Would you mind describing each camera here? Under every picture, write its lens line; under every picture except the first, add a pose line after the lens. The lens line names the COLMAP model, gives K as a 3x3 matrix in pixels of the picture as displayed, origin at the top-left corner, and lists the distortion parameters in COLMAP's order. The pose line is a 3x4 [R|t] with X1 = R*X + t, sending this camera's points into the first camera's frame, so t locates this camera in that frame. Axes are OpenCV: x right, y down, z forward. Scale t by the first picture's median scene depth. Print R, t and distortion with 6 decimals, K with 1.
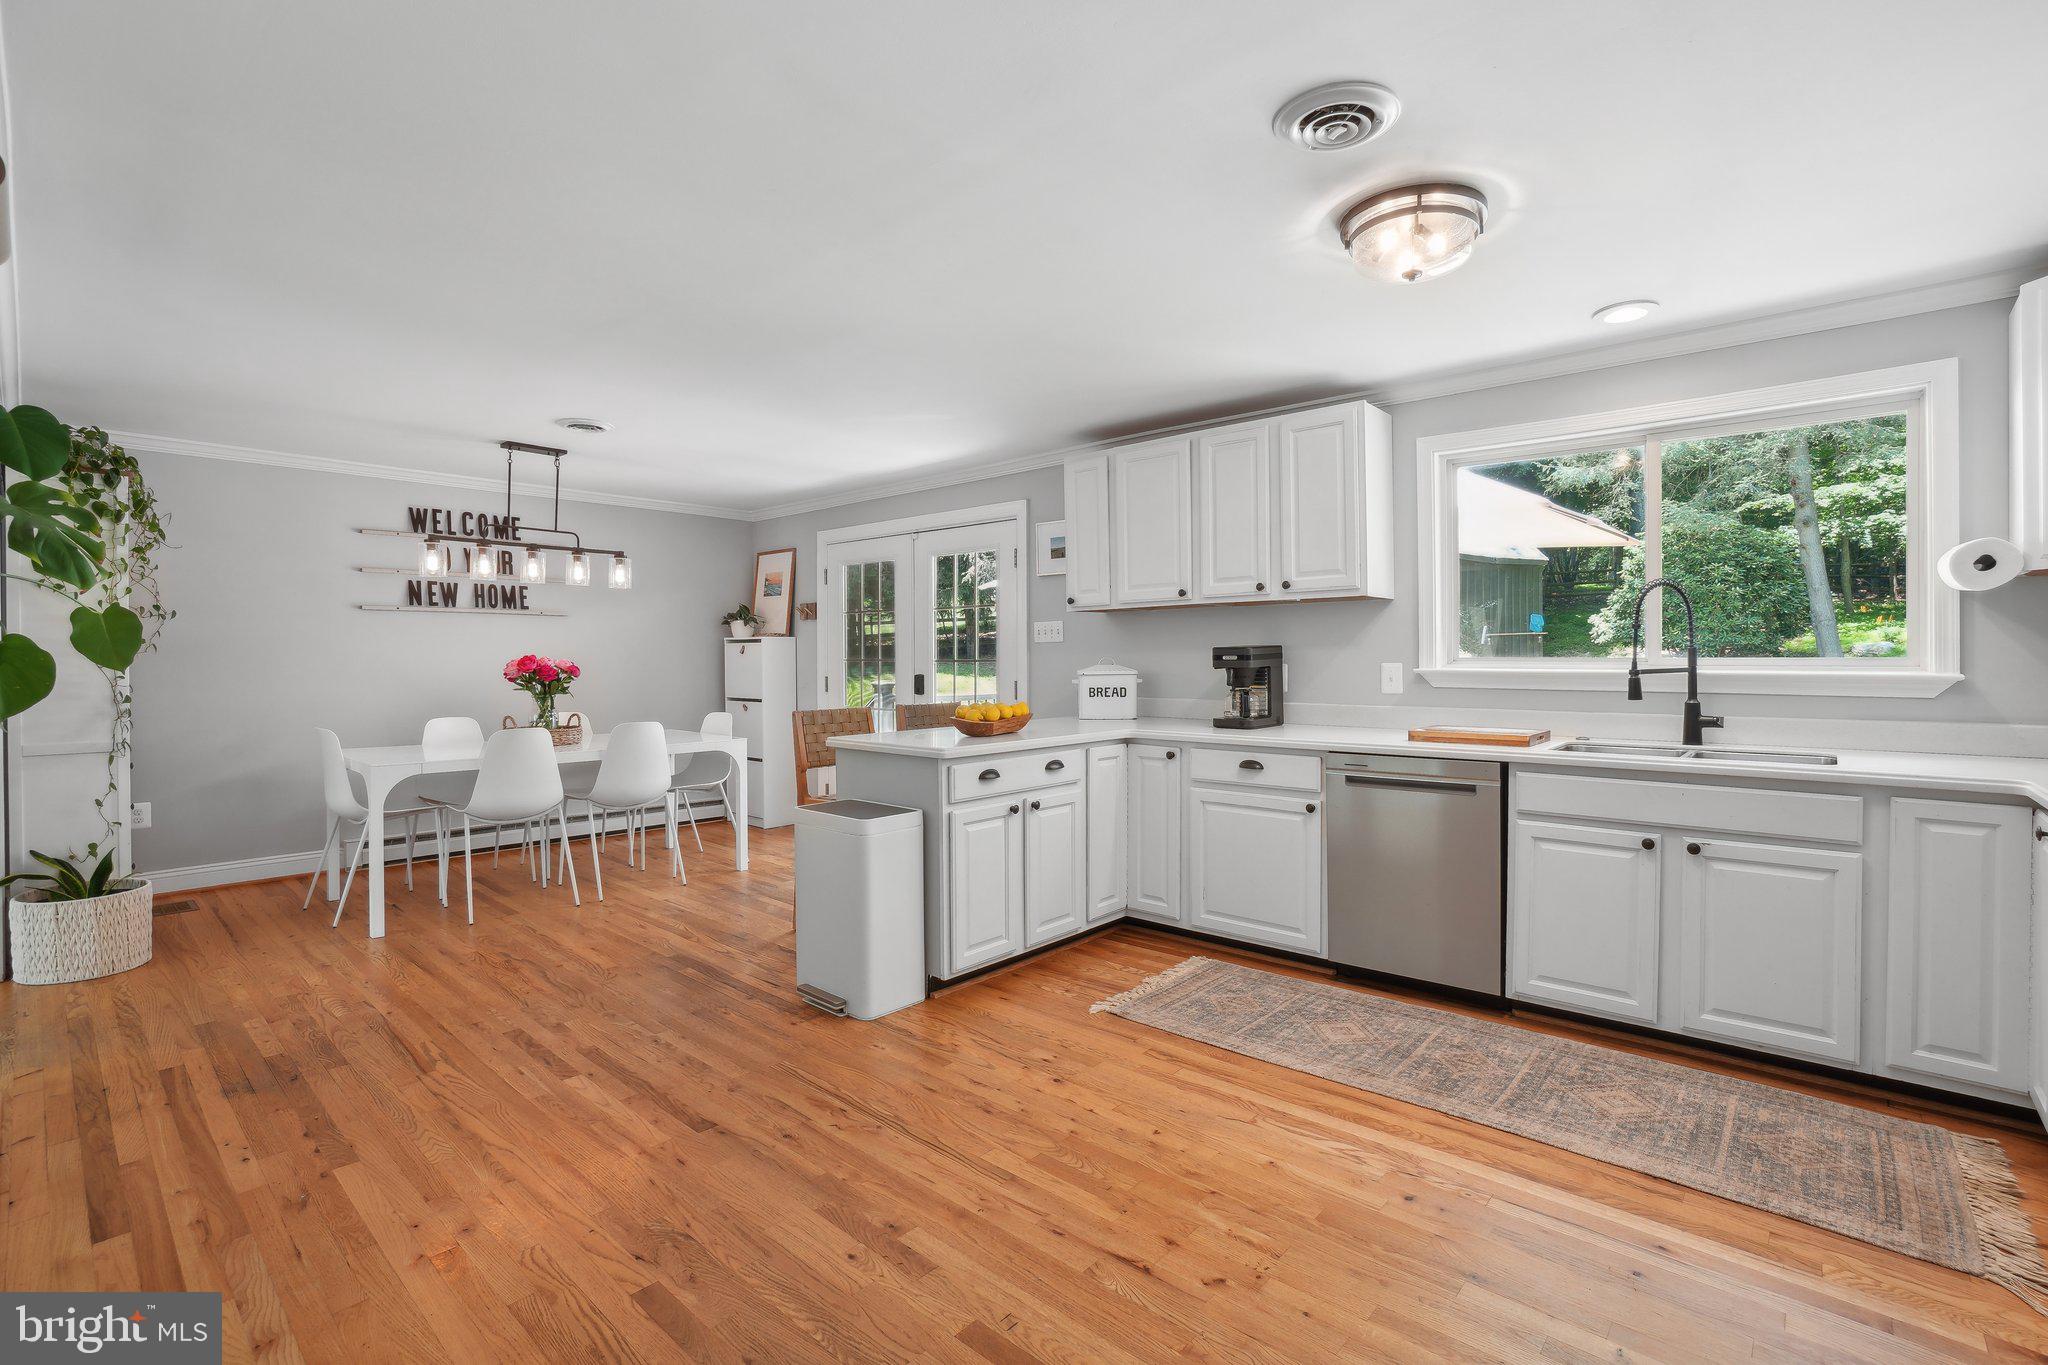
lens RADIAL K [[935.6, 0, 1015.5], [0, 935.6, 670.0], [0, 0, 1]] dist [-0.034816, 0.000420]
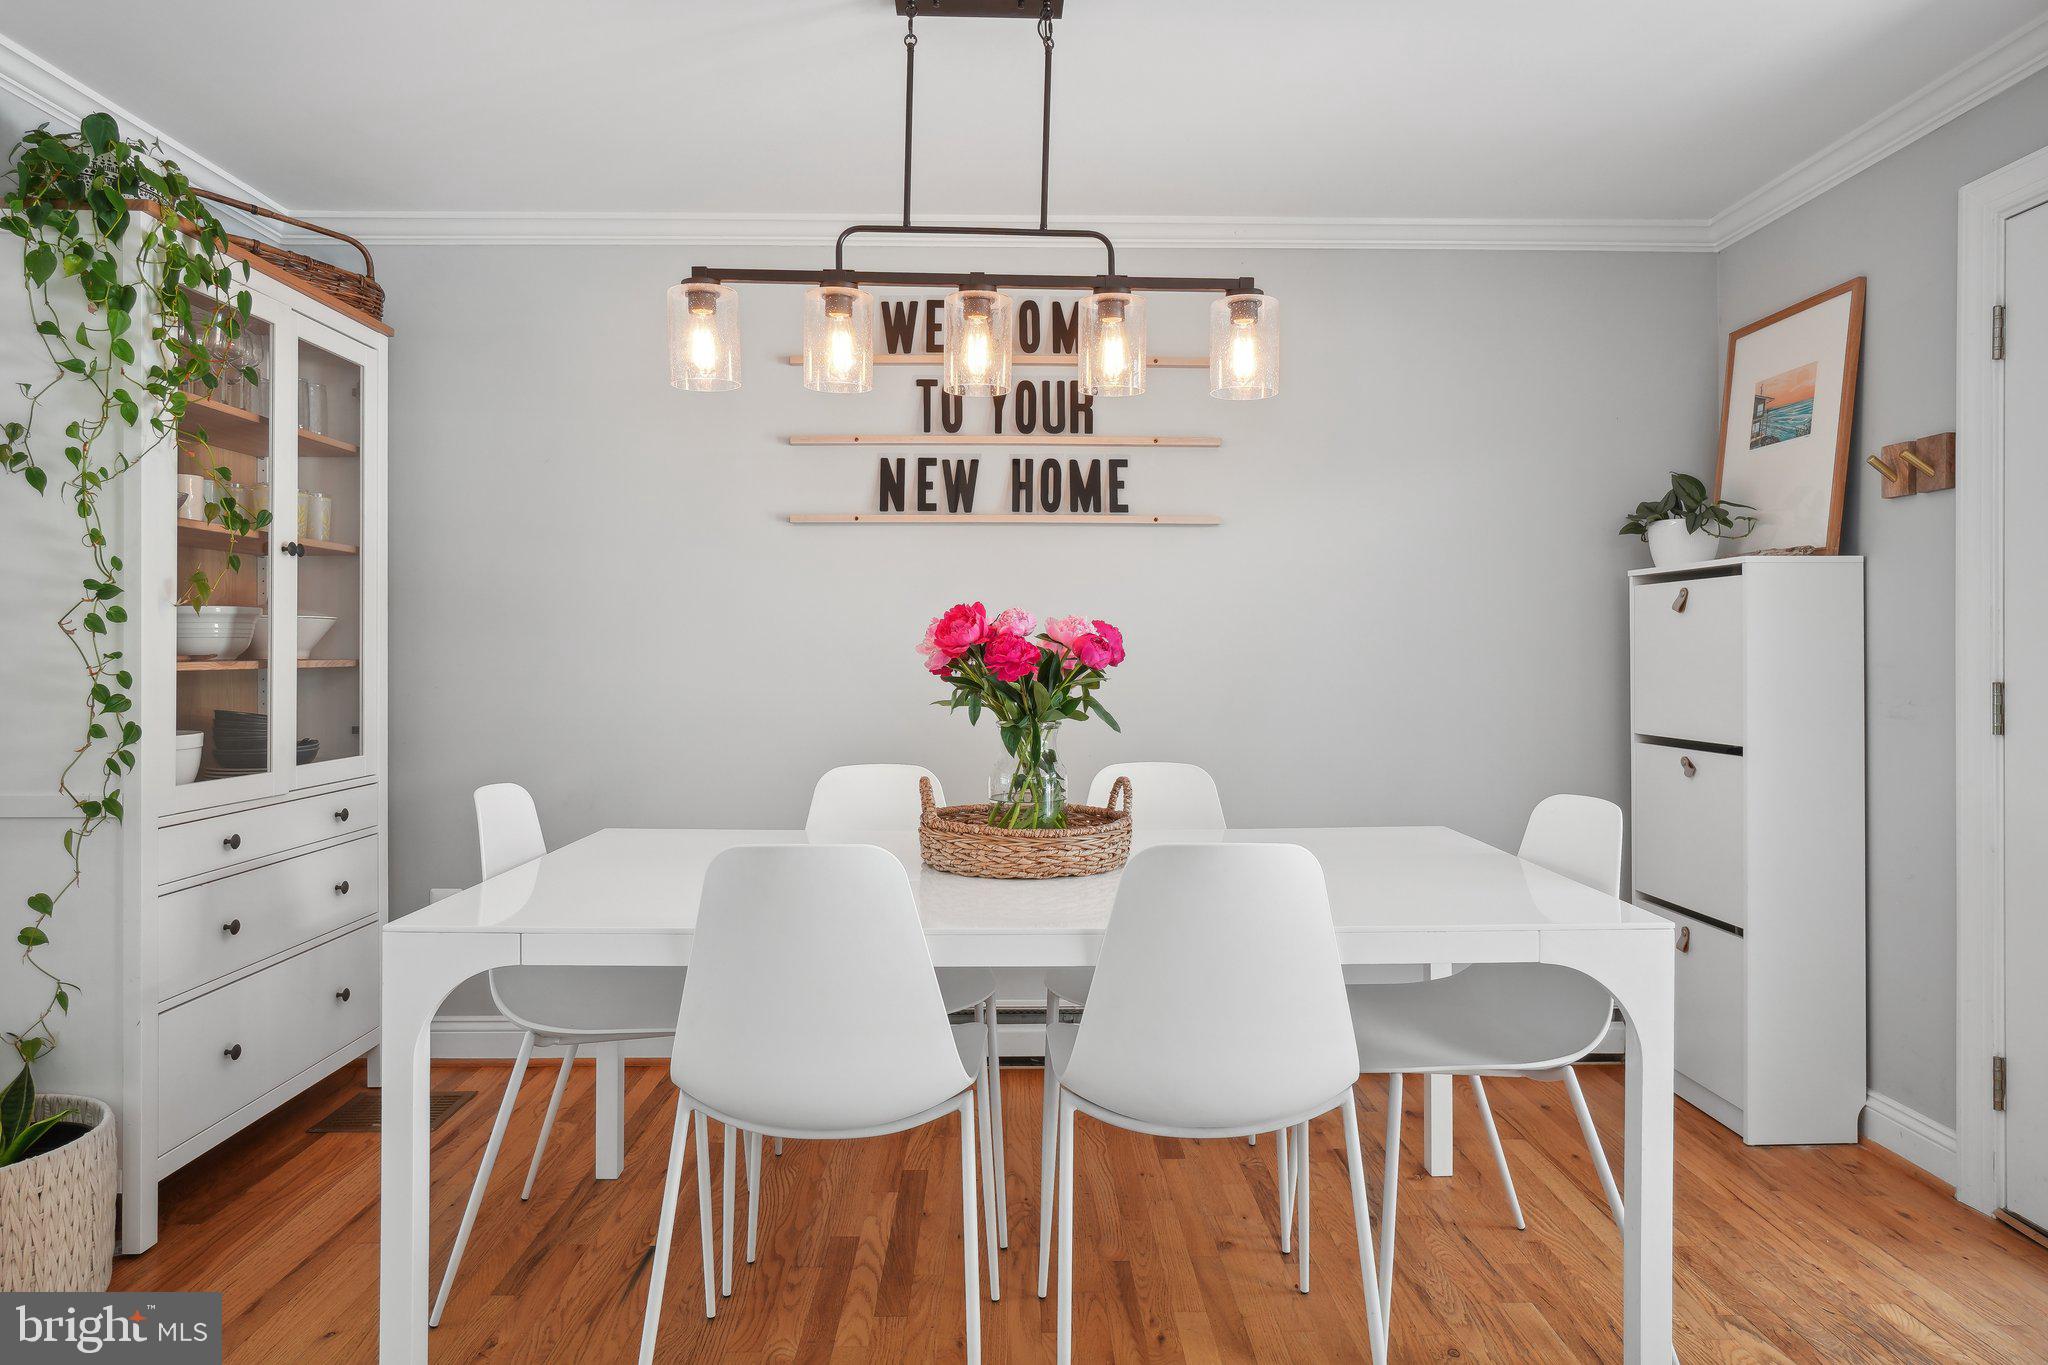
lens RADIAL K [[1158.5, 0, 1031.9], [0, 1158.5, 649.6], [0, 0, 1]] dist [-0.012876, -0.000091]
pose [[0.685467, -0.000285, -0.728103, -0.280731], [-0.010655, 0.999889, -0.010423, 0.007112], [0.728025, 0.014902, 0.685388, 1.019750]]
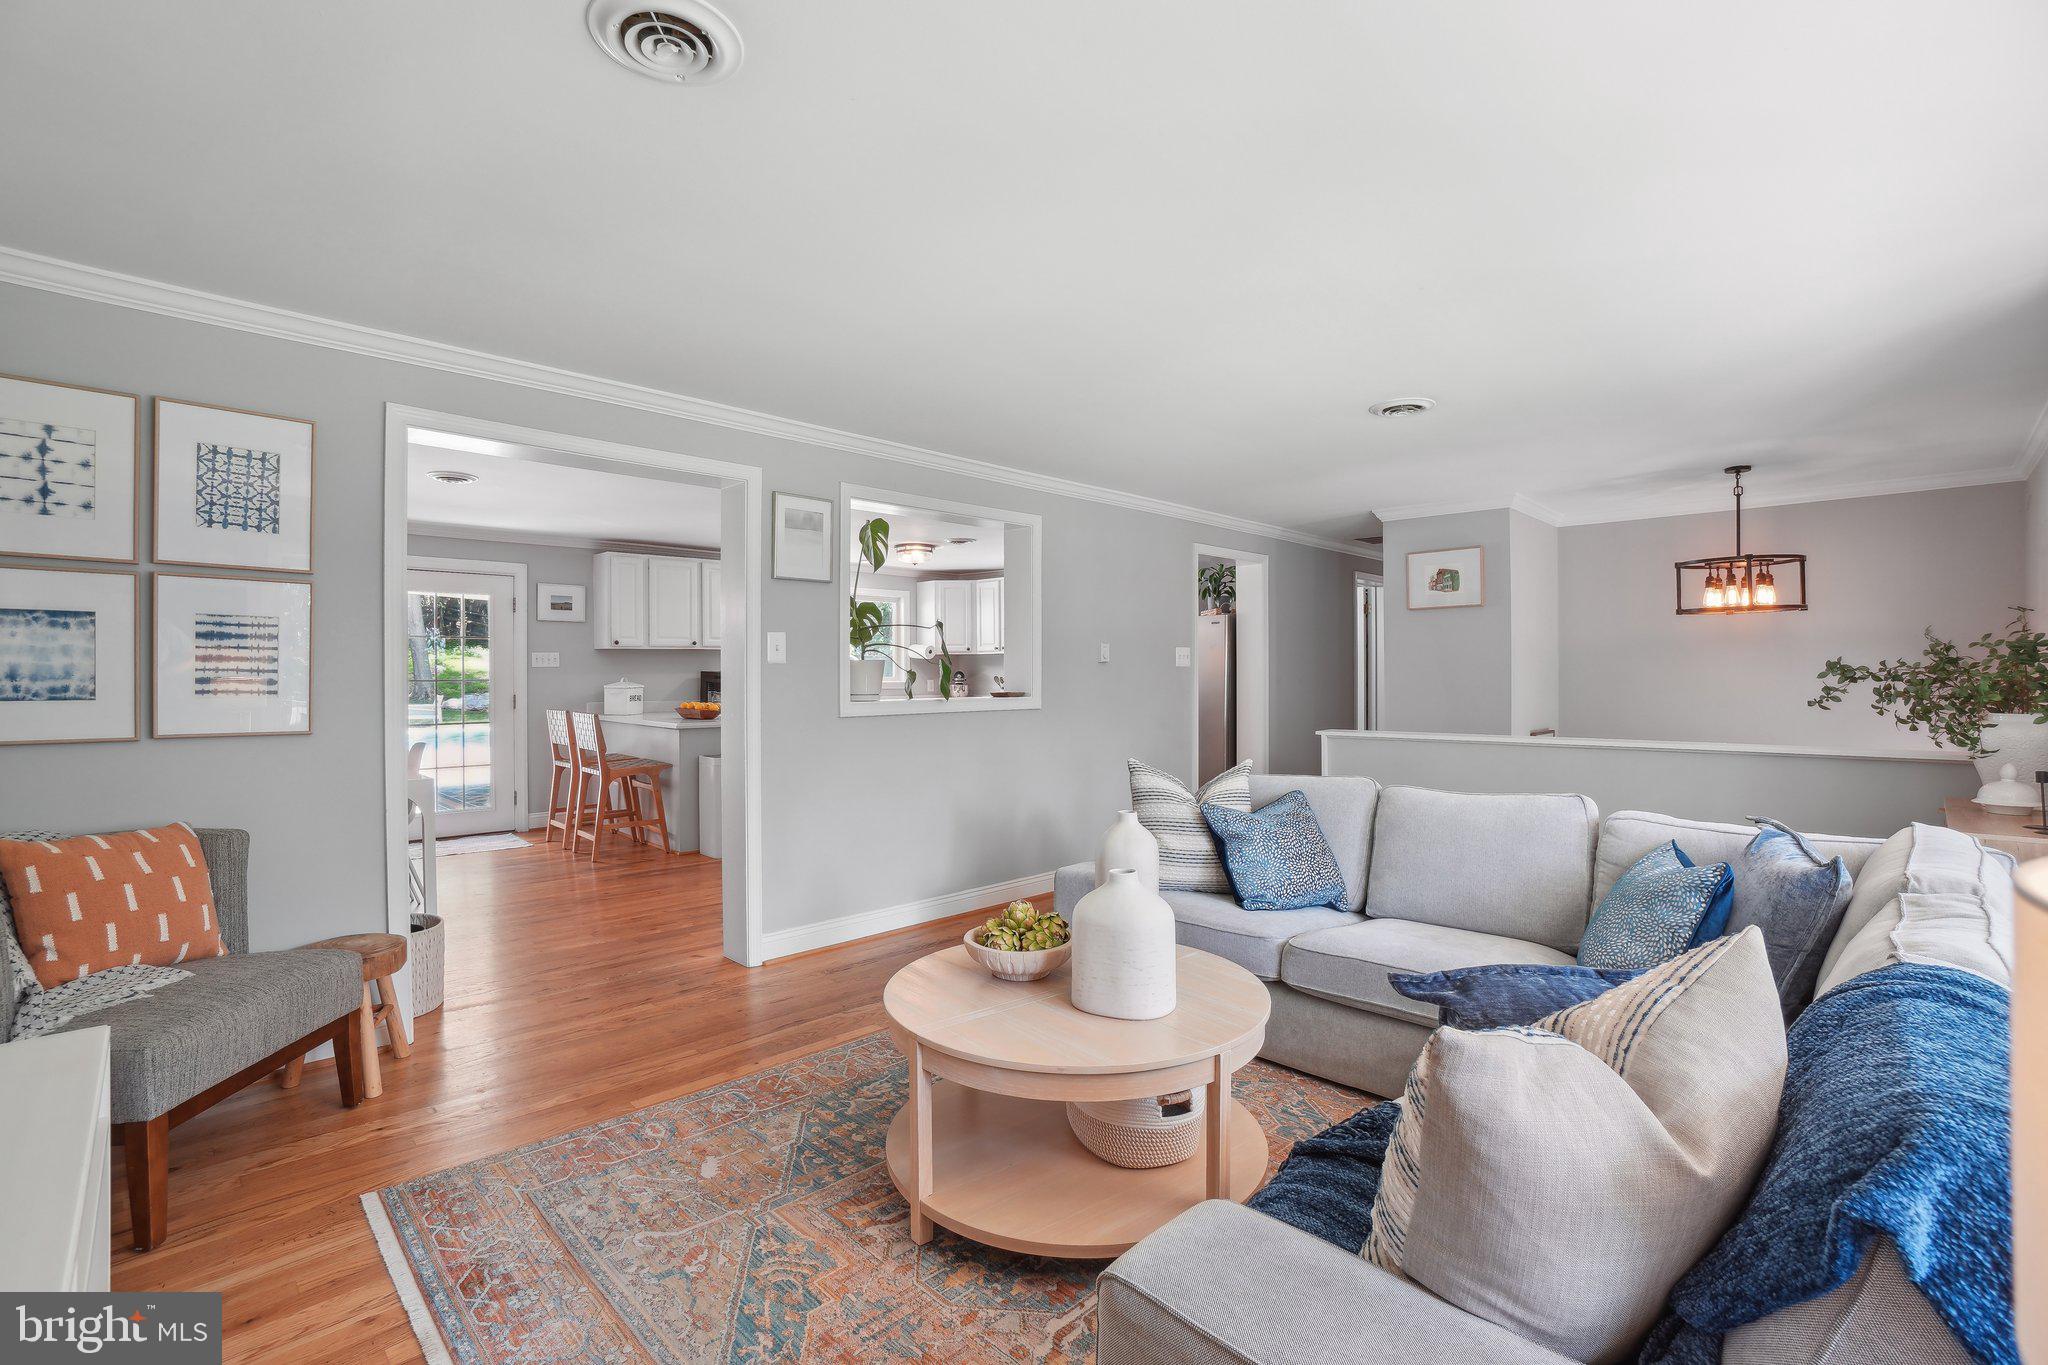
lens RADIAL K [[935.6, 0, 1015.5], [0, 935.6, 670.0], [0, 0, 1]] dist [-0.034816, 0.000420]
pose [[0.055656, 0.006250, 0.998430, -2.018913], [0.015212, 0.999859, -0.007106, -0.006569], [-0.998334, 0.015583, 0.055553, 0.310127]]
